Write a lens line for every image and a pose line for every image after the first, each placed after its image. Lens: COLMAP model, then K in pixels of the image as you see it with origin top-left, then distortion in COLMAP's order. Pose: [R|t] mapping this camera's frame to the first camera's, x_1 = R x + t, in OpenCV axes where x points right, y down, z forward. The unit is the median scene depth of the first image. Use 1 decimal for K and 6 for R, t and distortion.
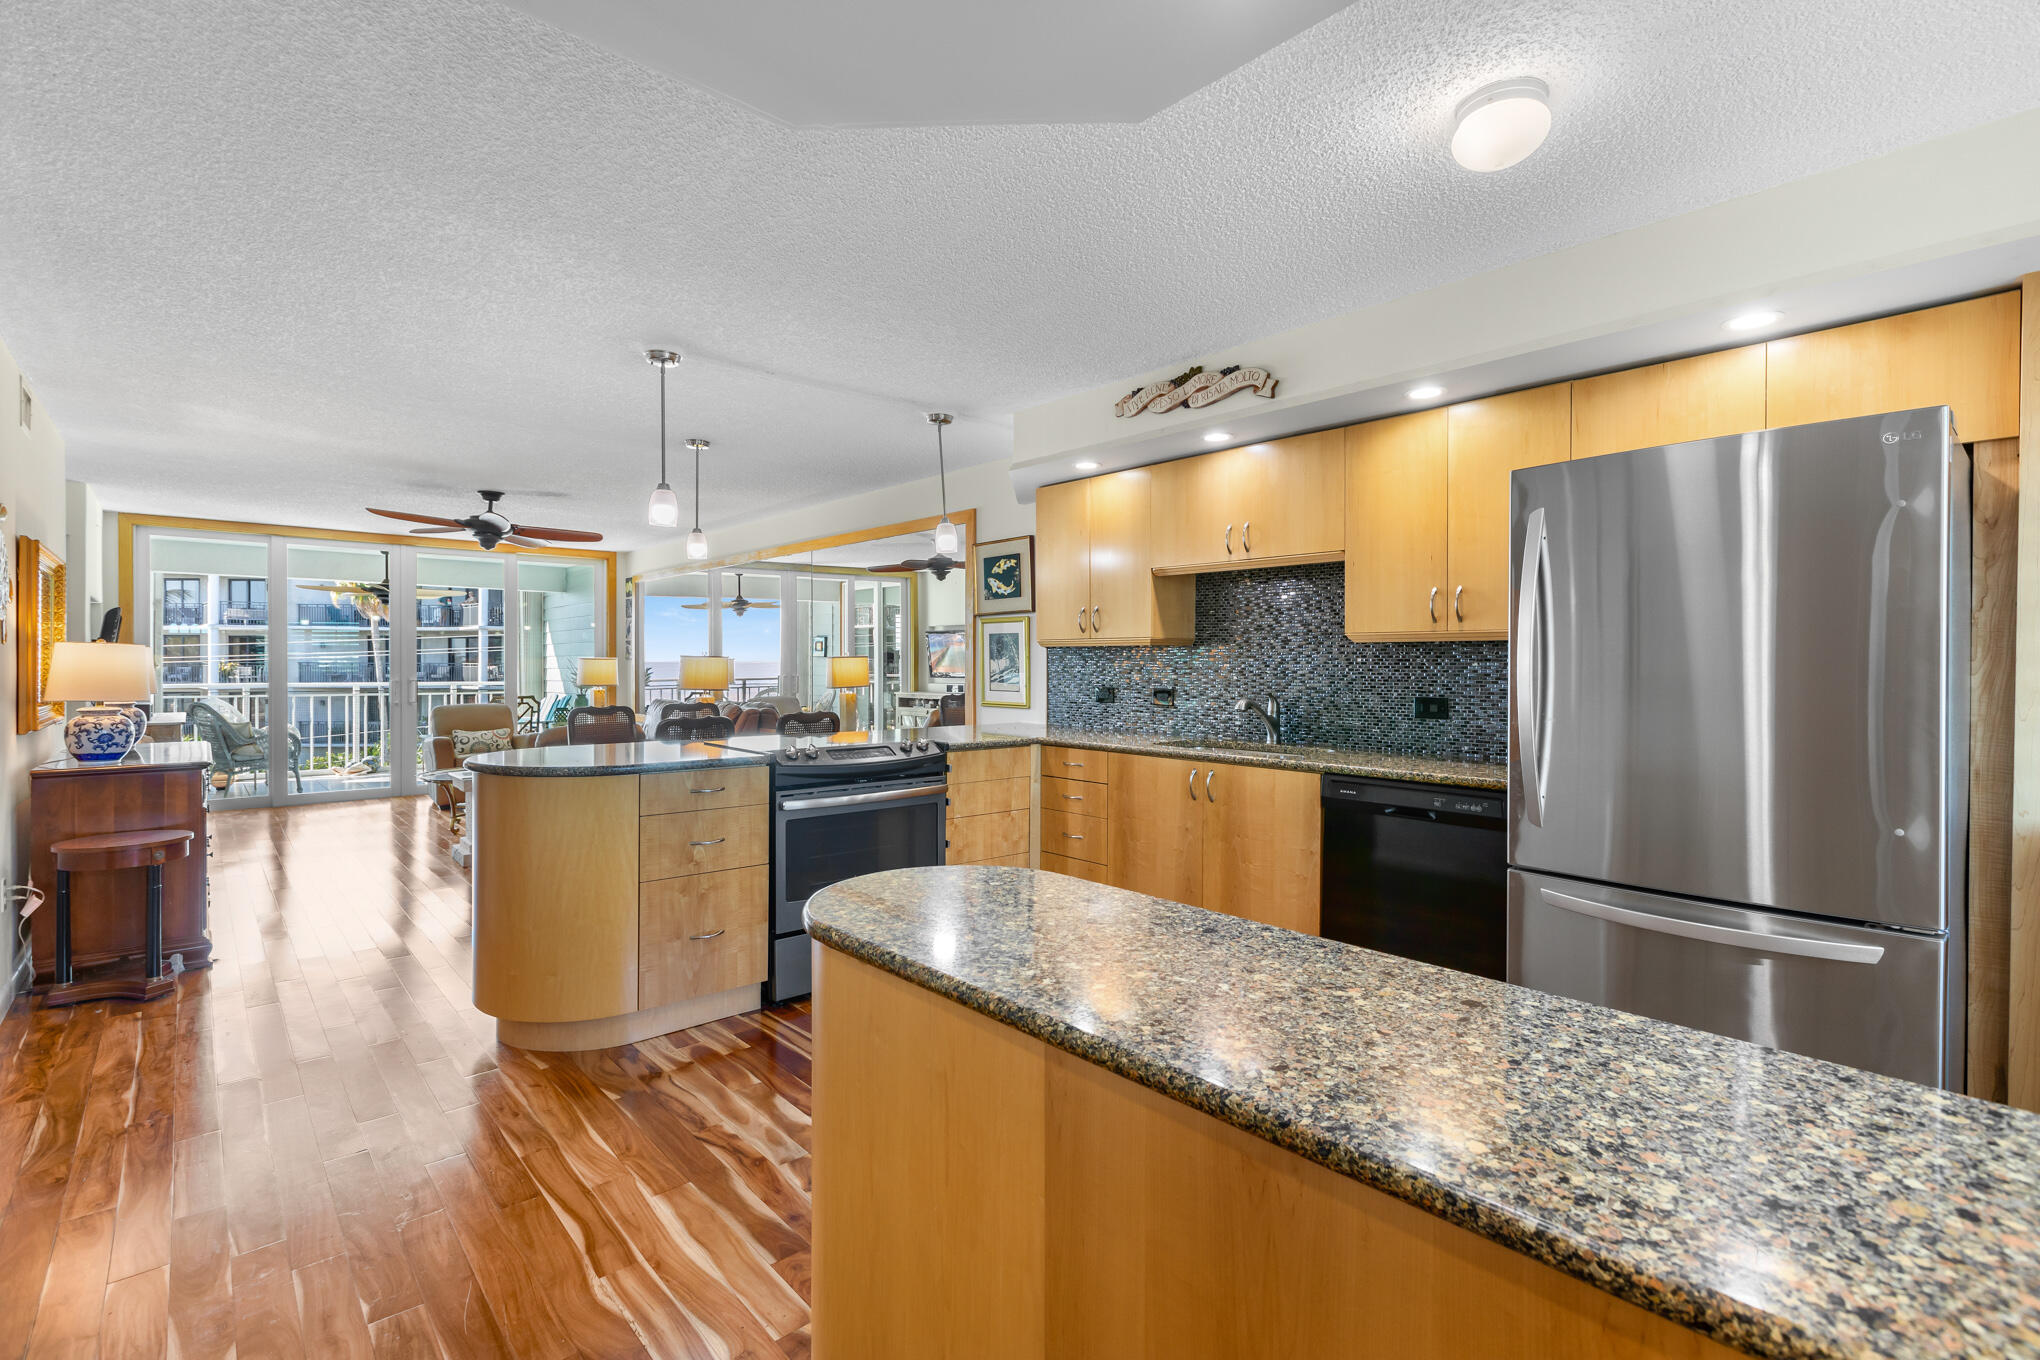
lens RADIAL K [[919.9, 0, 1021.8], [0, 919.9, 668.1], [0, 0, 1]] dist [0.001338, -0.000203]
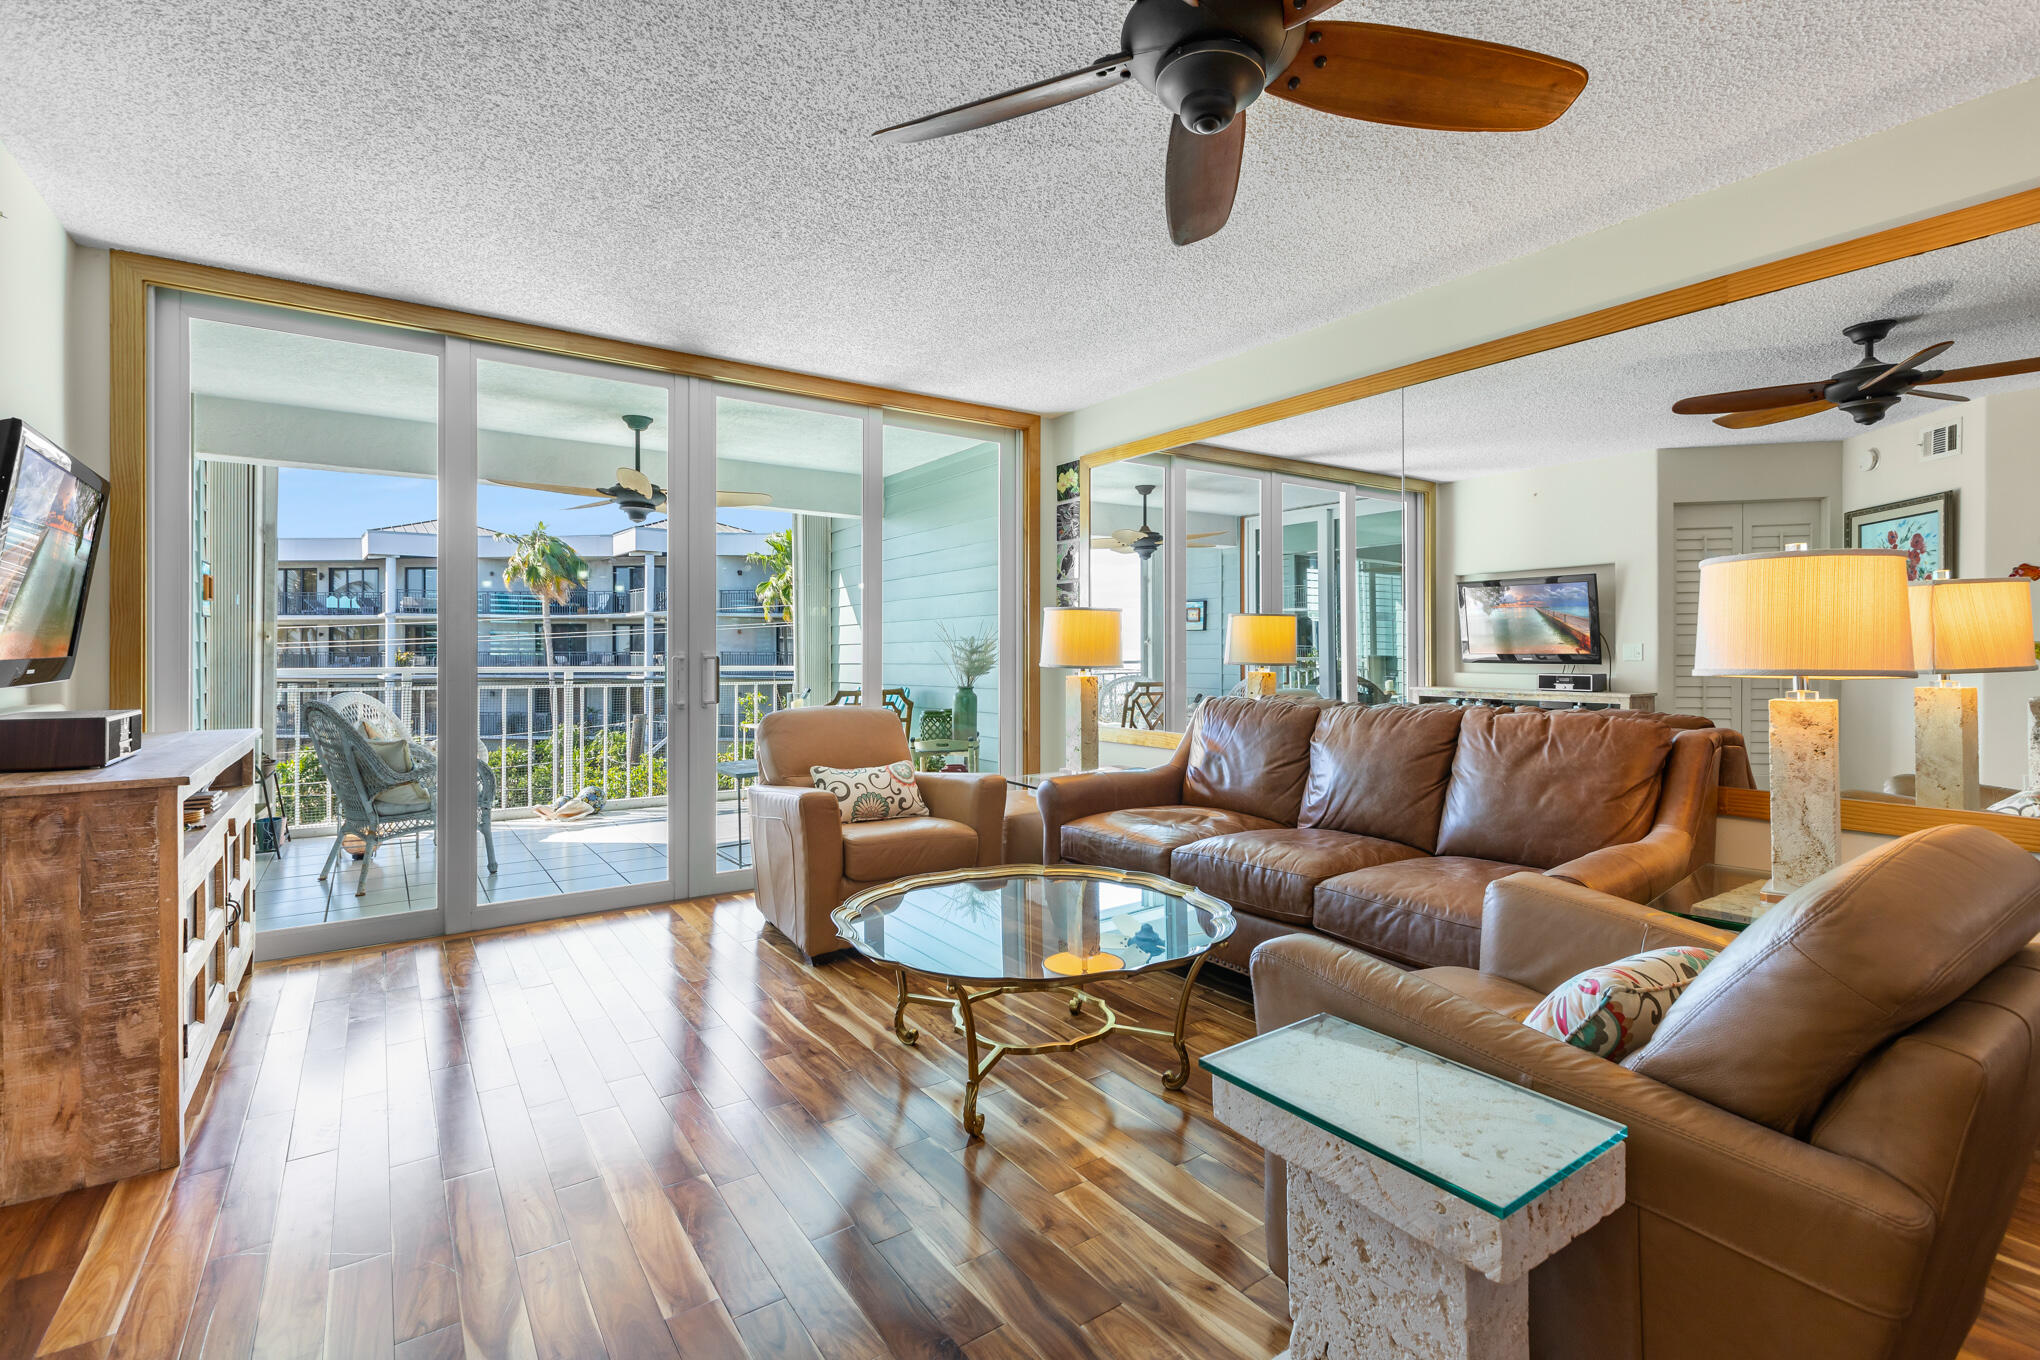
lens RADIAL K [[928.4, 0, 1008.8], [0, 928.4, 653.3], [0, 0, 1]] dist [0.009208, -0.000411]
pose [[0.990357, -0.002615, -0.138517, -1.024539], [0.001736, 0.999978, -0.006467, 0.033490], [0.138531, 0.006164, 0.990339, 1.257003]]
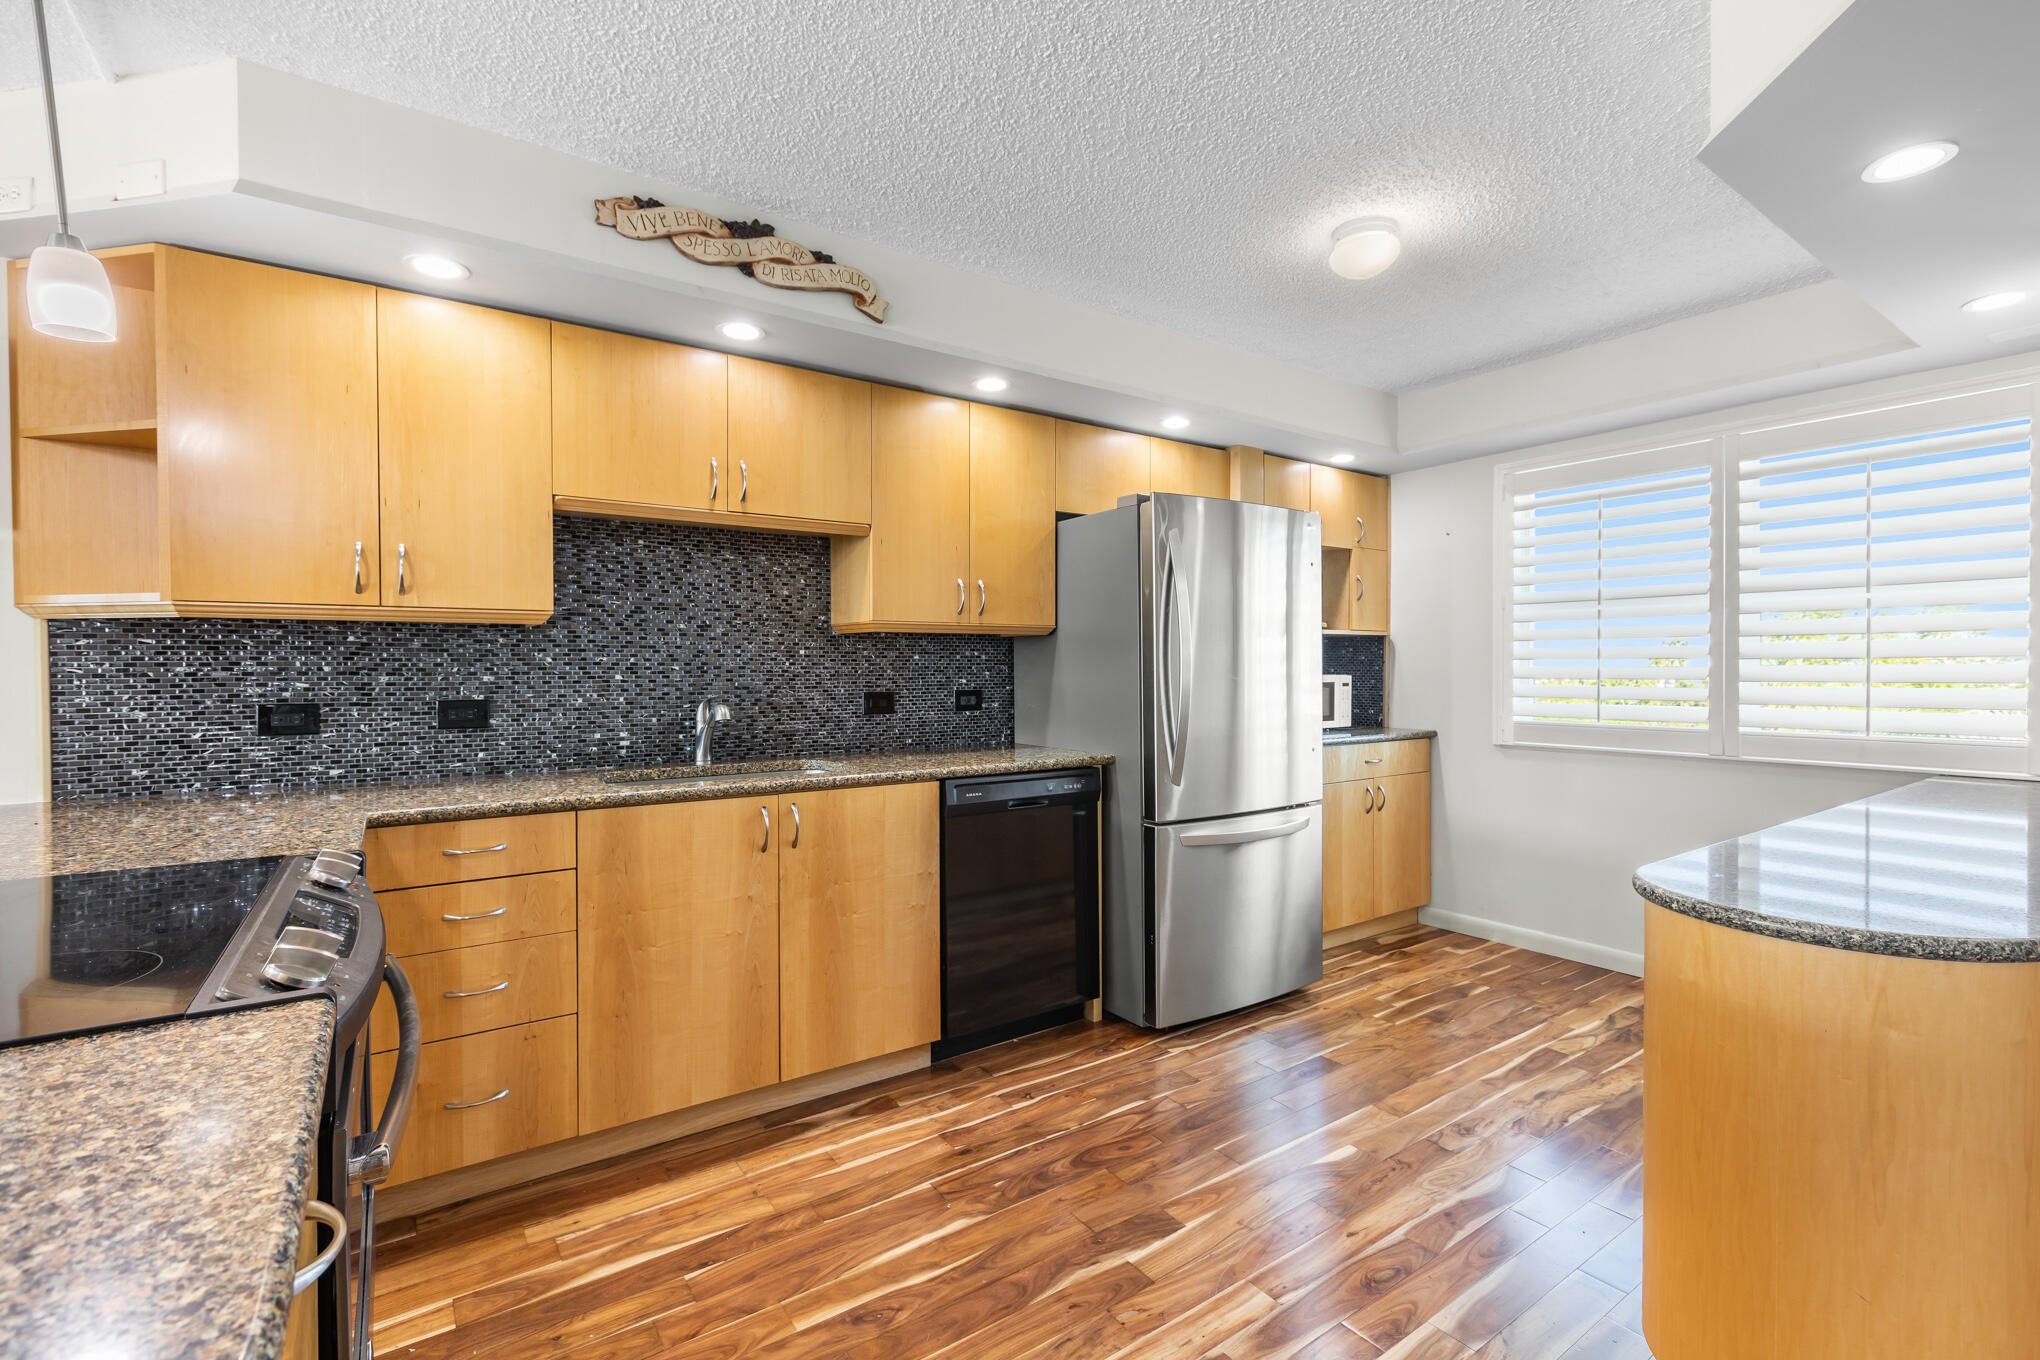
lens RADIAL K [[902.0, 0, 1020.0], [0, 902.0, 680.0], [0, 0, 1]] dist [0.001250, -0.000347]
pose [[0.127157, -0.020385, 0.991673, -0.442571], [0.009452, 0.999768, 0.019339, 0.002555], [-0.991838, 0.006914, 0.127320, 0.696860]]
